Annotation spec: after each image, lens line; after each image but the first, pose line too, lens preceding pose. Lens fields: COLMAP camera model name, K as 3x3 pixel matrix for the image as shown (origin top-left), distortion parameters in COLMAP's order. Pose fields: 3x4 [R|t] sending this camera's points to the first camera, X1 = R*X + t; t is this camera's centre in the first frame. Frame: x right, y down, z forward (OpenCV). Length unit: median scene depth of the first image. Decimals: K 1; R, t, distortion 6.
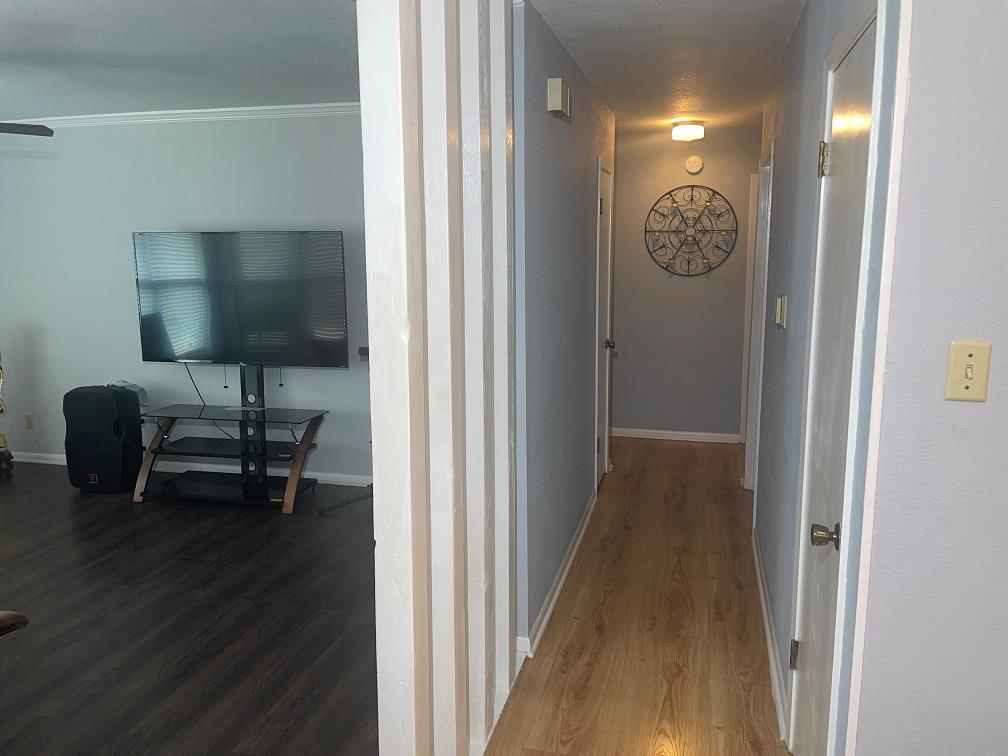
lens RADIAL K [[764.7, 0, 504.5], [0, 764.7, 363.6], [0, 0, 1]] dist [0.080643, -0.099084]
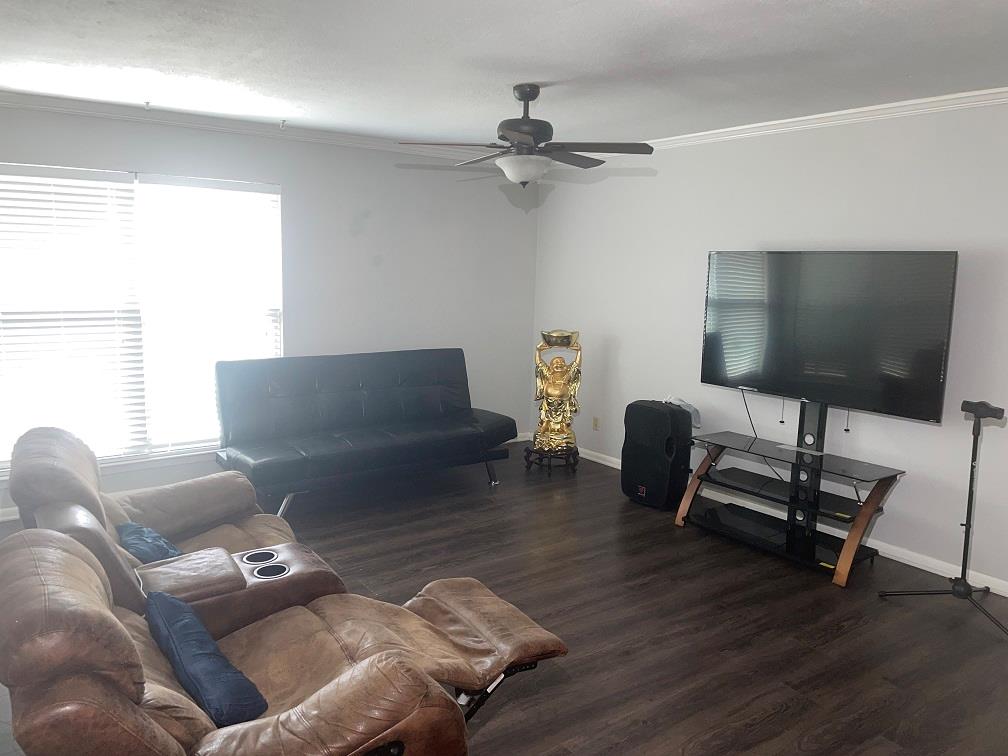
lens RADIAL K [[764.7, 0, 506.9], [0, 764.7, 359.0], [0, 0, 1]] dist [0.080643, -0.099084]
pose [[0.774772, 0.104453, -0.623553, -0.054714], [-0.125221, 0.992072, 0.010596, -0.012446], [0.619717, 0.069873, 0.781709, 0.087334]]
